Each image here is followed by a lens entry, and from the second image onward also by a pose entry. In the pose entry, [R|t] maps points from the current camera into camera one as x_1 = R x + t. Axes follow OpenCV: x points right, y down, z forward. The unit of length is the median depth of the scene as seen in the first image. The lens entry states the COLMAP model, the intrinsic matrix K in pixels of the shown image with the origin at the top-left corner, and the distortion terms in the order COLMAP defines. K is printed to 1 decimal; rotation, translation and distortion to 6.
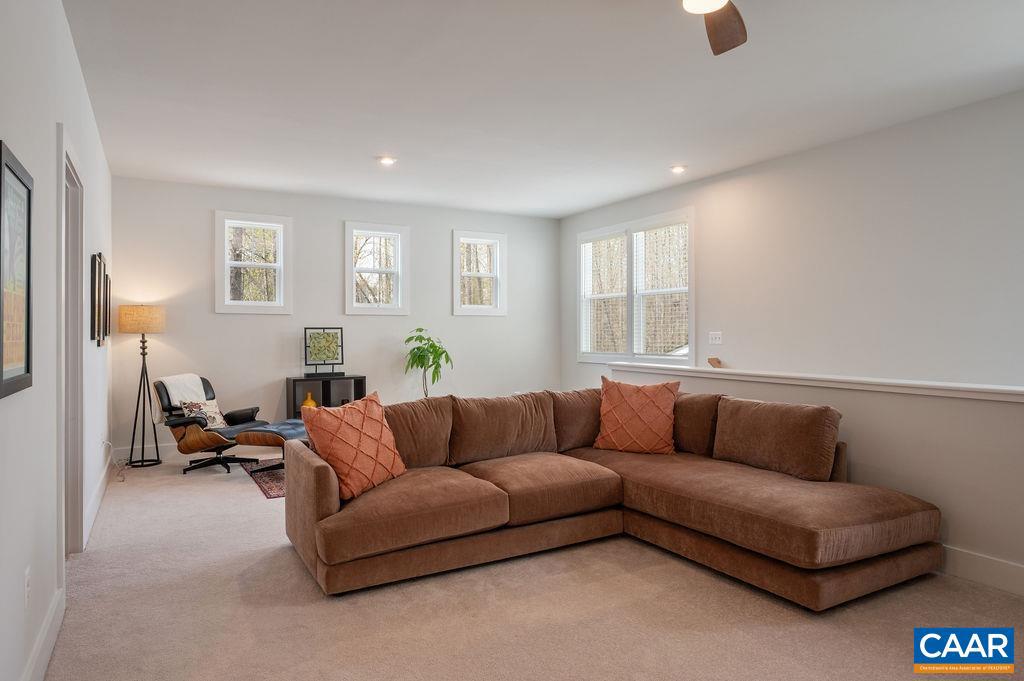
lens RADIAL K [[625.9, 0, 512.6], [0, 625.9, 338.5], [0, 0, 1]] dist [0.000711, 0.000369]
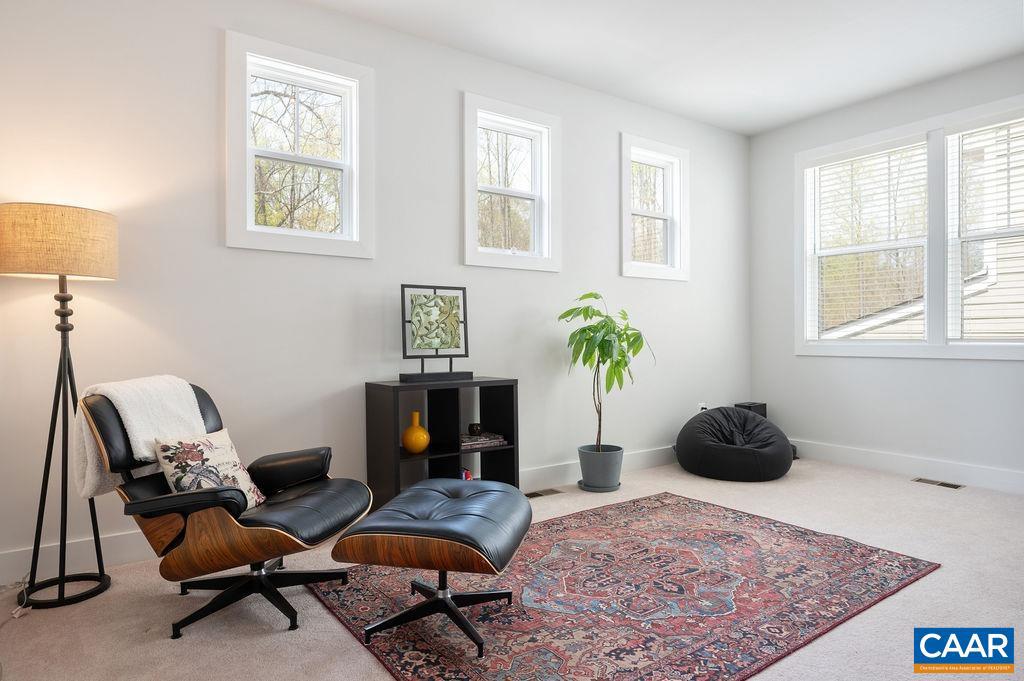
lens RADIAL K [[603.4, 0, 511.1], [0, 603.4, 341.1], [0, 0, 1]] dist [-0.002149, -0.000574]
pose [[0.994838, 0.001956, 0.101453, -0.292327], [-0.002349, 0.999990, 0.003756, 0.026566], [-0.101445, -0.003975, 0.994833, 0.499465]]
